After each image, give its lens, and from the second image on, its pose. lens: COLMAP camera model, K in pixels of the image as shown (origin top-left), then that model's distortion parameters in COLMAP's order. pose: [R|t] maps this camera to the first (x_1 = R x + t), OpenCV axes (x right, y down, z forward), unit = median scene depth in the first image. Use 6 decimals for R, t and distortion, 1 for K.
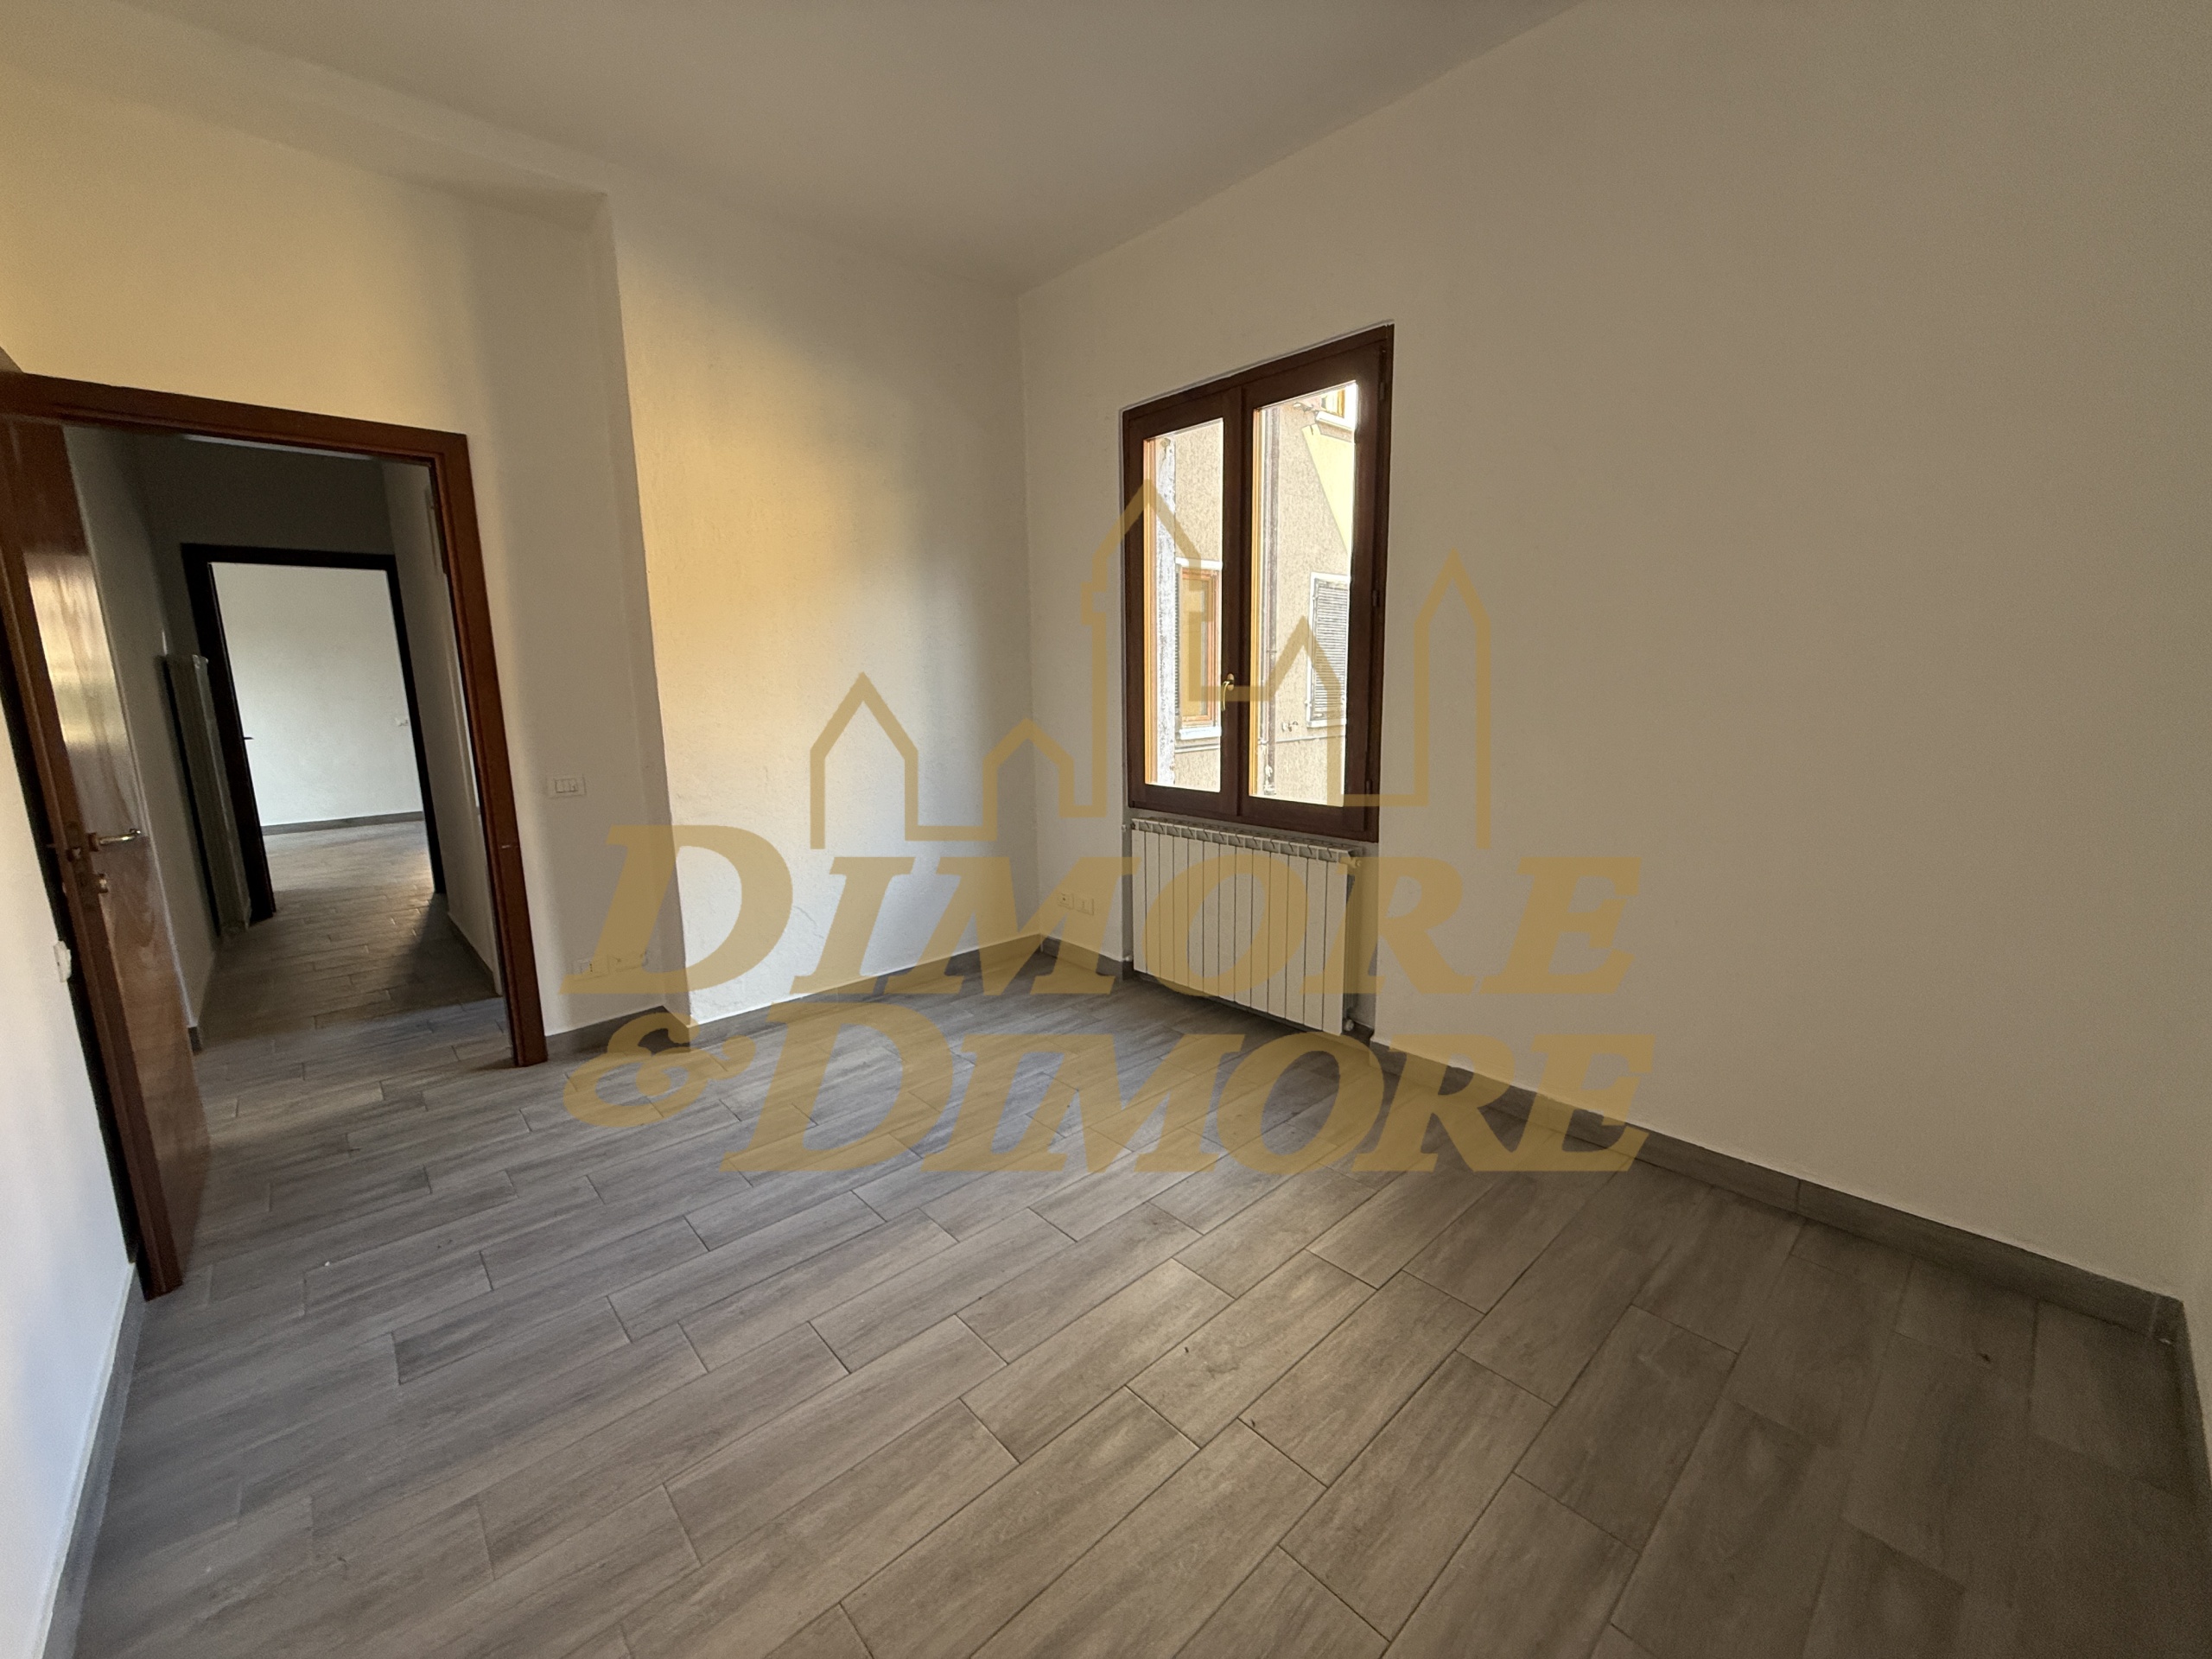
lens RADIAL K [[881.1, 0, 1106.0], [0, 881.1, 829.5], [0, 0, 1]] dist [-0.002753, -0.000287]
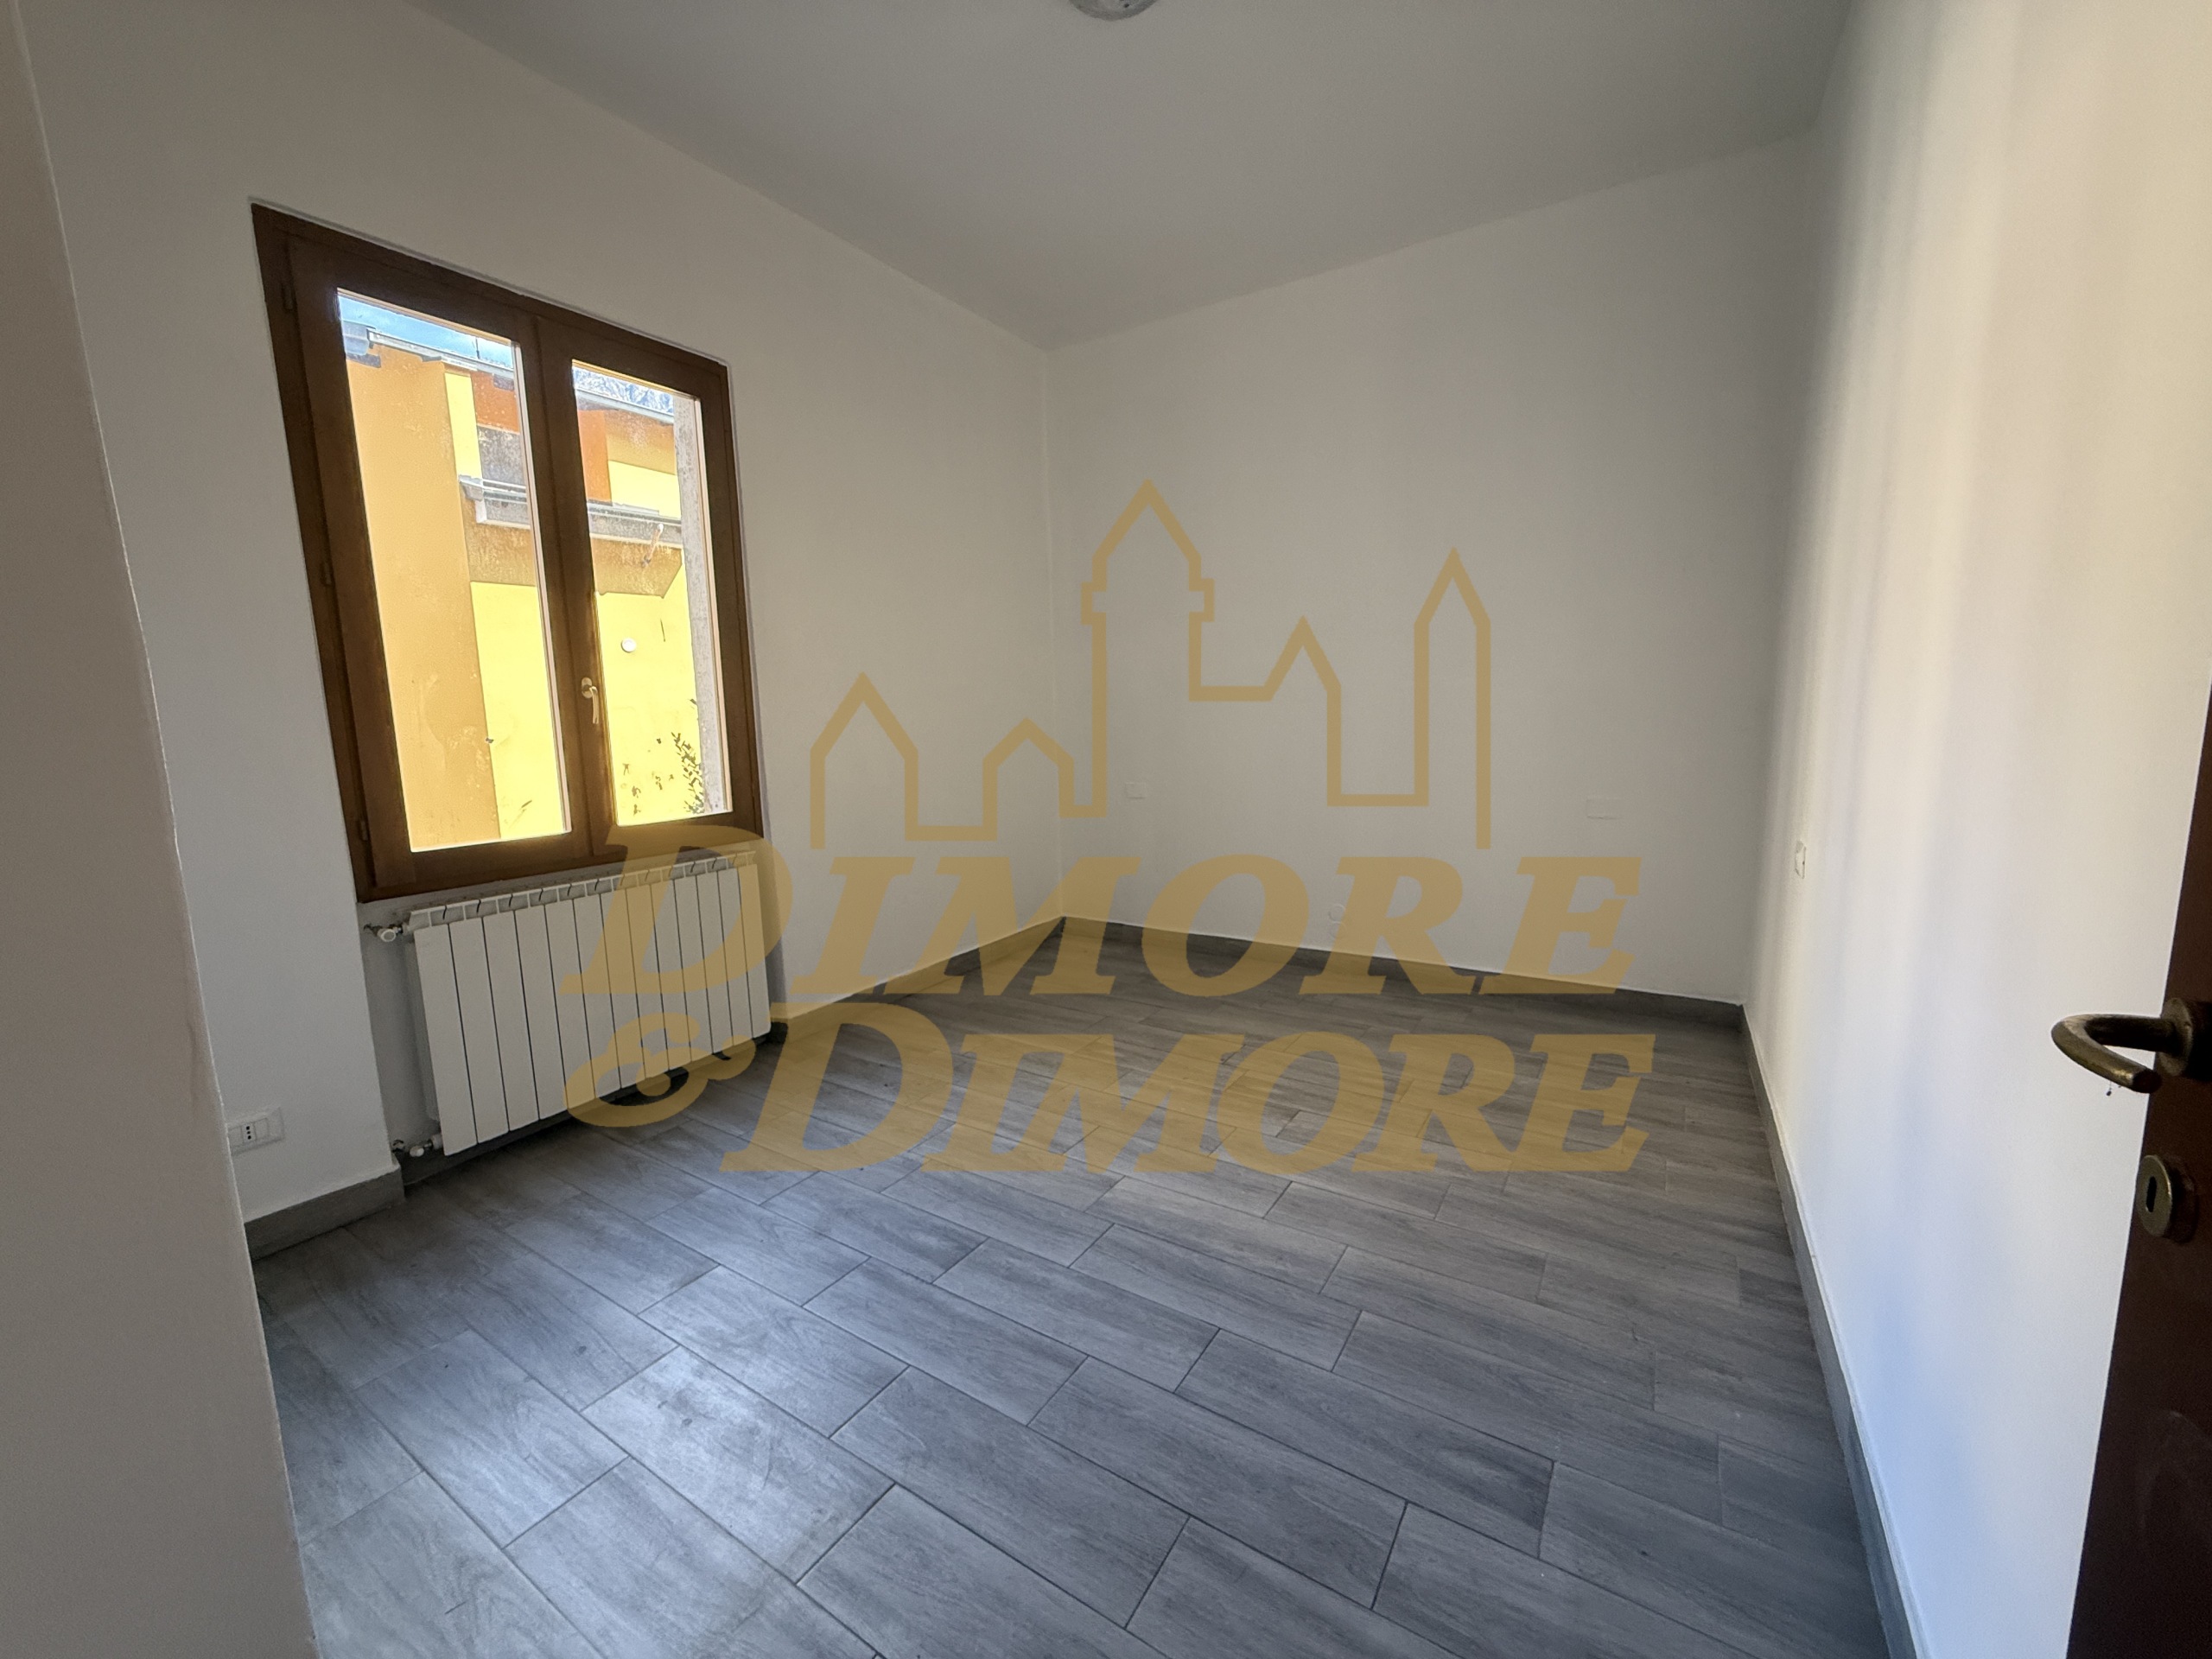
lens RADIAL K [[881.1, 0, 1106.0], [0, 881.1, 829.5], [0, 0, 1]] dist [-0.002753, -0.000287]
pose [[-0.256937, -0.110292, 0.960114, -1.101740], [0.199711, 0.965963, 0.164409, -0.116652], [-0.945568, 0.233988, -0.226165, 1.121057]]
